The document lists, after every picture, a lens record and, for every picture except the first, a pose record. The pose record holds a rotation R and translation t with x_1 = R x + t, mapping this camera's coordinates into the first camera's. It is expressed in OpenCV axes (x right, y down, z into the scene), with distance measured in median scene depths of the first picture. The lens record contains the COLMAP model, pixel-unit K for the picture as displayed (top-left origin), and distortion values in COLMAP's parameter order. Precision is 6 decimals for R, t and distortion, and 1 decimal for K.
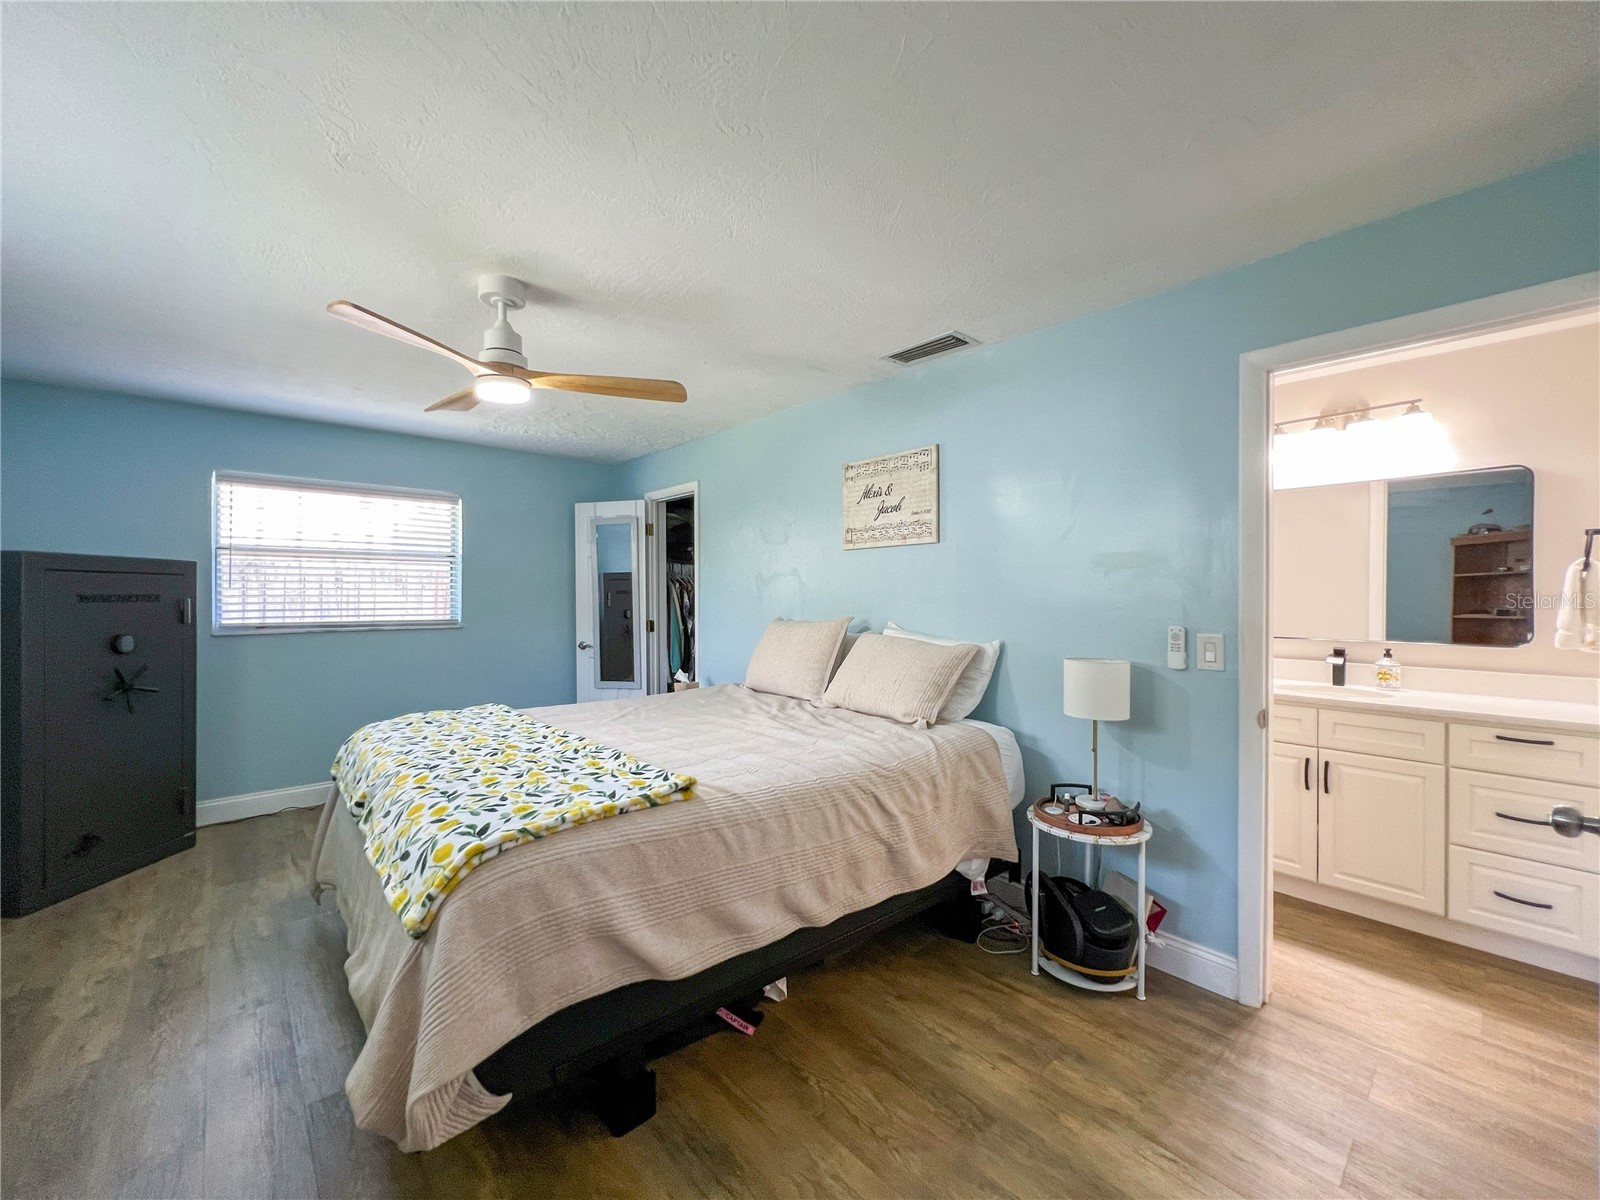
lens RADIAL K [[641.6, 0, 796.6], [0, 641.6, 597.3], [0, 0, 1]] dist [-0.003358, 0.001493]
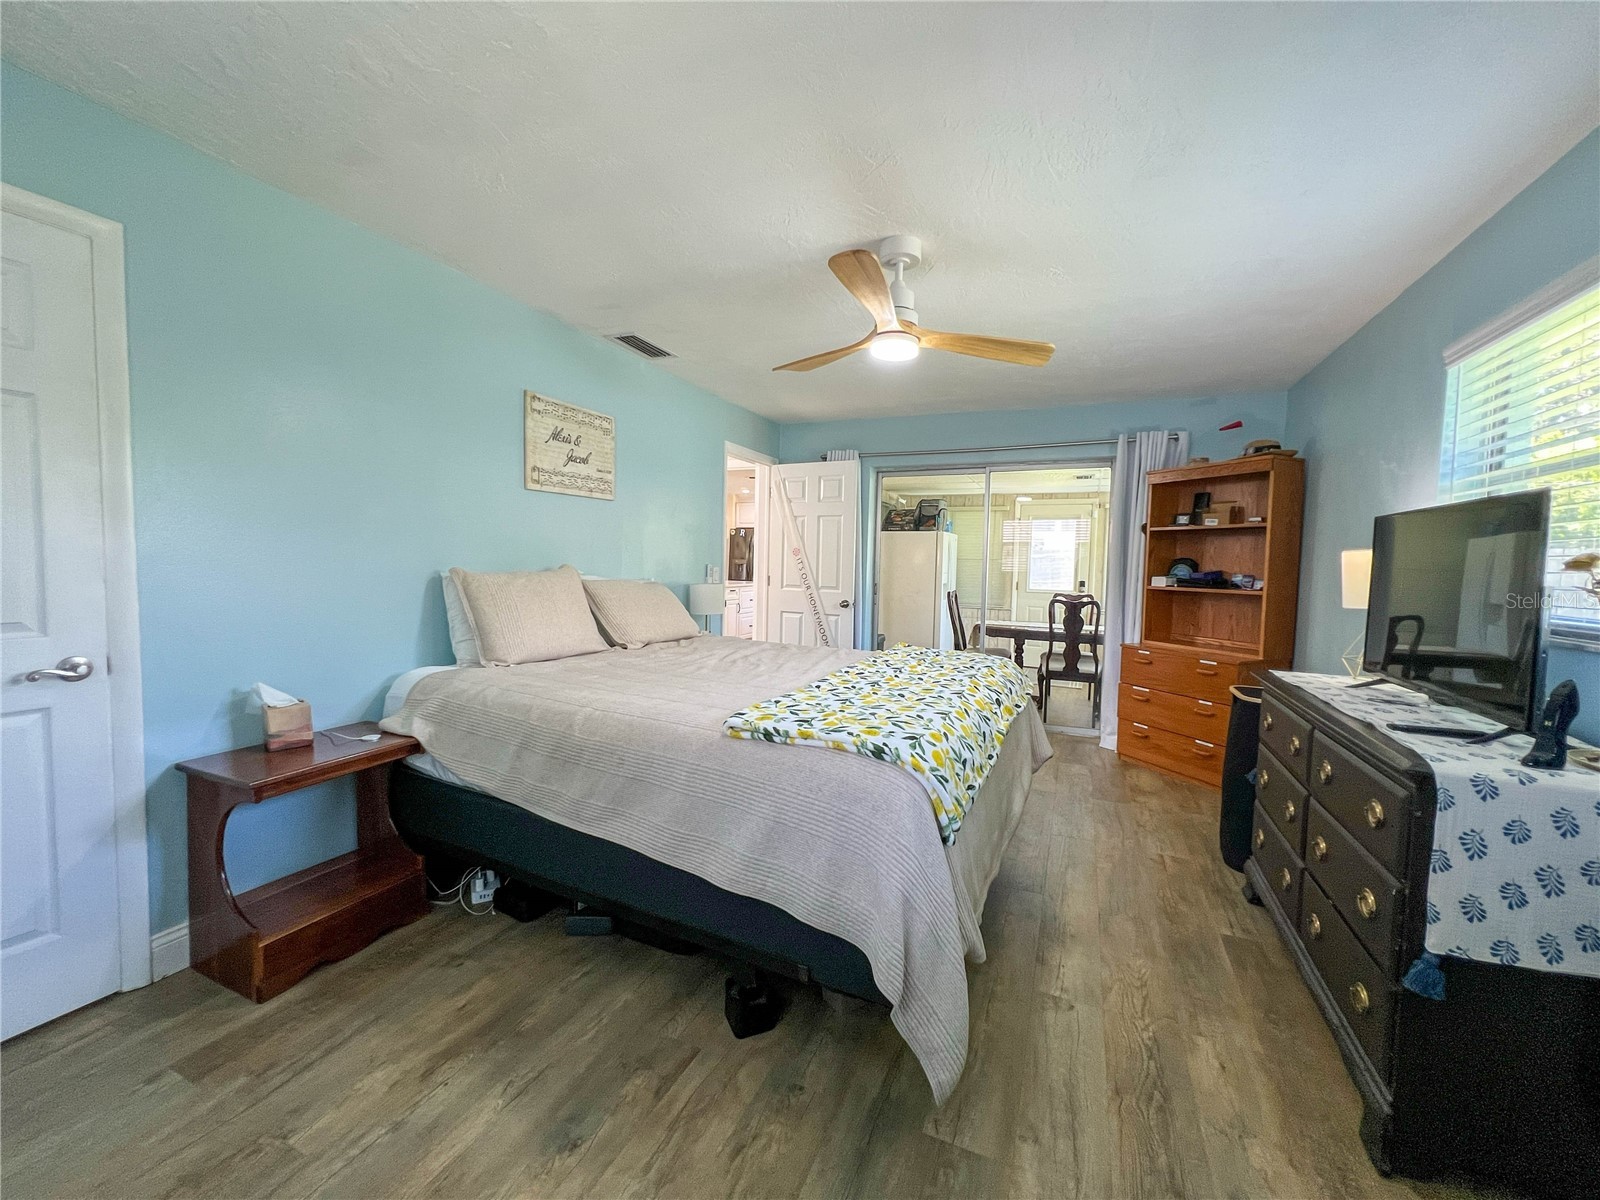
lens RADIAL K [[641.0, 0, 798.9], [0, 641.0, 598.6], [0, 0, 1]] dist [-0.001957, 0.000060]
pose [[-0.408347, -0.063254, 0.910632, -1.252863], [-0.018531, 0.997965, 0.061010, 0.021914], [-0.912638, 0.008038, -0.408689, 1.439411]]
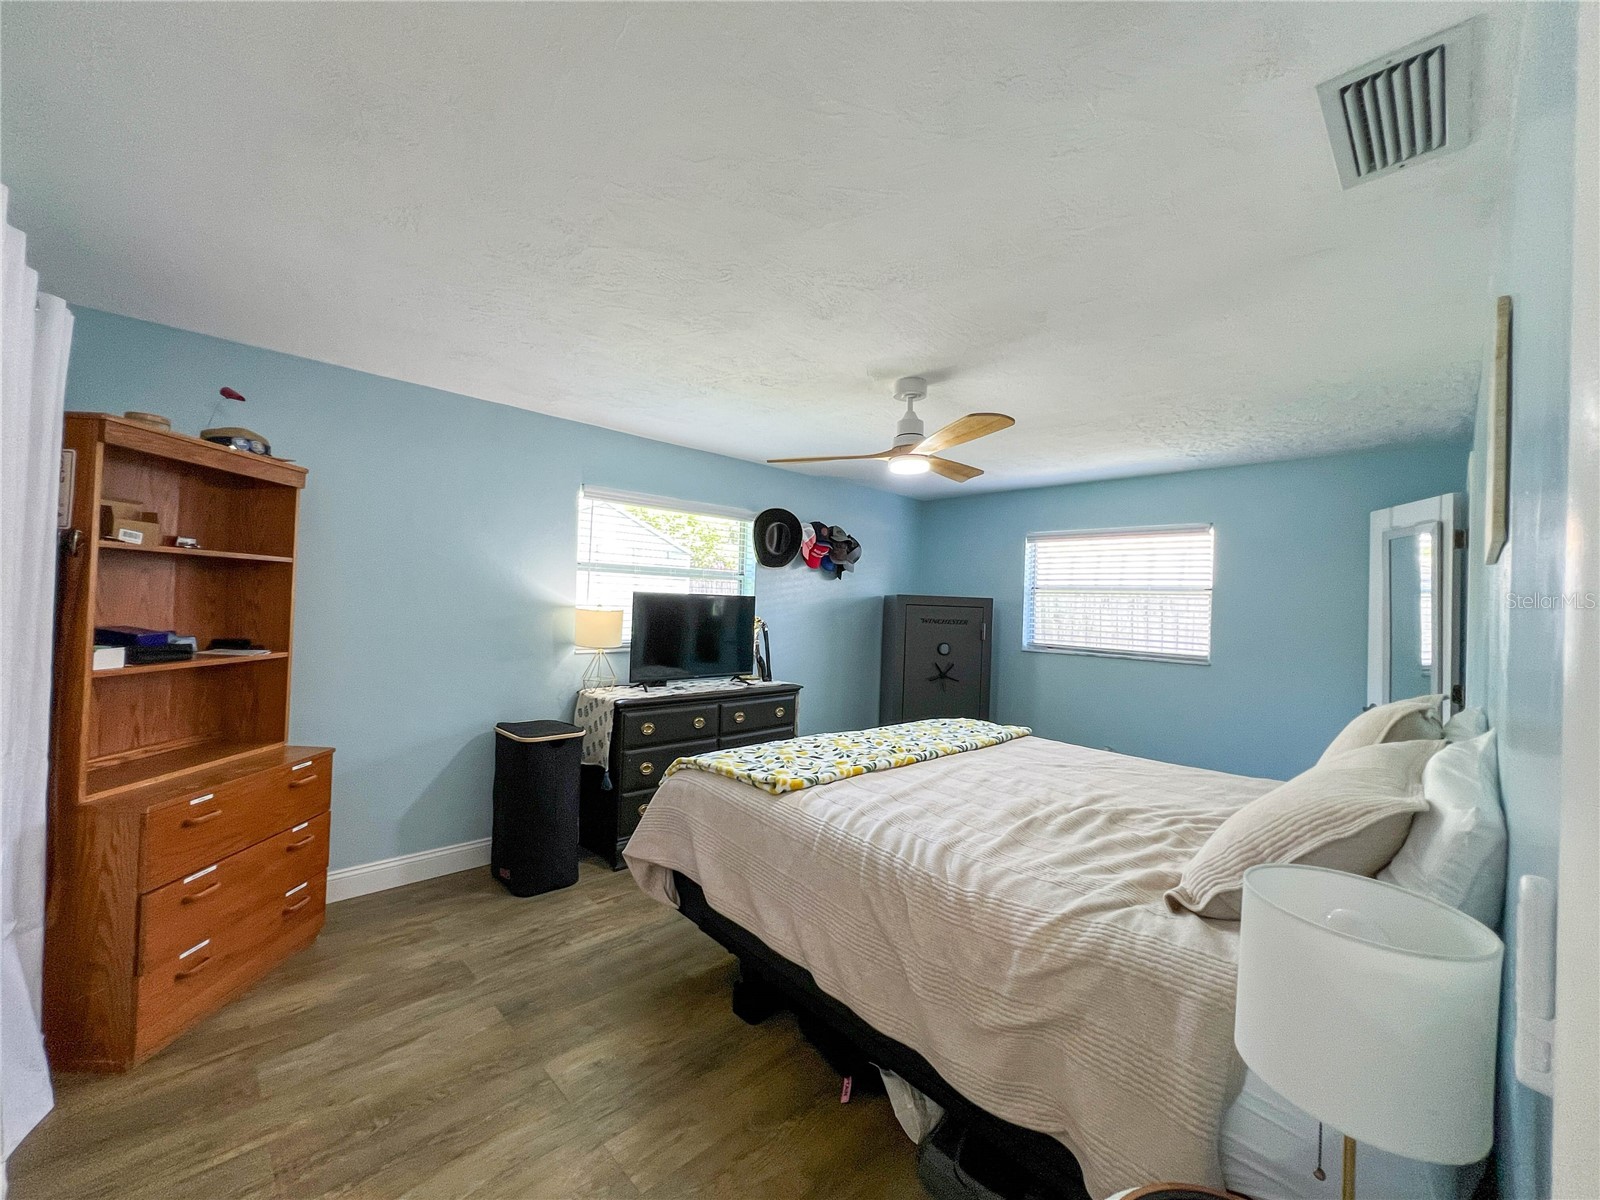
lens RADIAL K [[642.0, 0, 796.8], [0, 642.0, 596.9], [0, 0, 1]] dist [-0.003217, 0.001061]
pose [[0.039112, -0.009312, -0.999191, 0.735648], [-0.038112, 0.999215, -0.010804, -0.036624], [0.998508, 0.038503, 0.038727, 0.675564]]
